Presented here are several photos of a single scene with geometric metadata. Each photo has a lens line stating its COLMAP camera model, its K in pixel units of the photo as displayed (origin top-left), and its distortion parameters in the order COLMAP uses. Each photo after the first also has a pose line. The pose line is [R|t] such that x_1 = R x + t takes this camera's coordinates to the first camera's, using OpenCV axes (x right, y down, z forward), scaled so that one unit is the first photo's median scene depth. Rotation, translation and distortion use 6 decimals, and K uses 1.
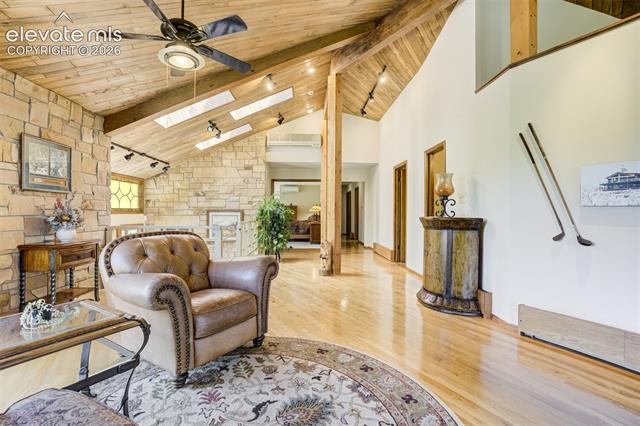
lens RADIAL K [[295.5, 0, 316.2], [0, 295.5, 215.5], [0, 0, 1]] dist [-0.044628, 0.022350]
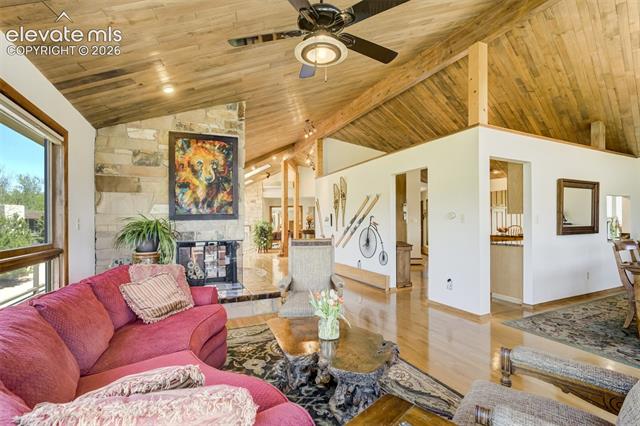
lens RADIAL K [[295.5, 0, 316.2], [0, 295.5, 215.5], [0, 0, 1]] dist [-0.044628, 0.022350]
pose [[0.991040, -0.022546, -0.131646, 1.097920], [0.018168, 0.999244, -0.034366, -0.030826], [0.132321, 0.031666, 0.990701, -2.046425]]
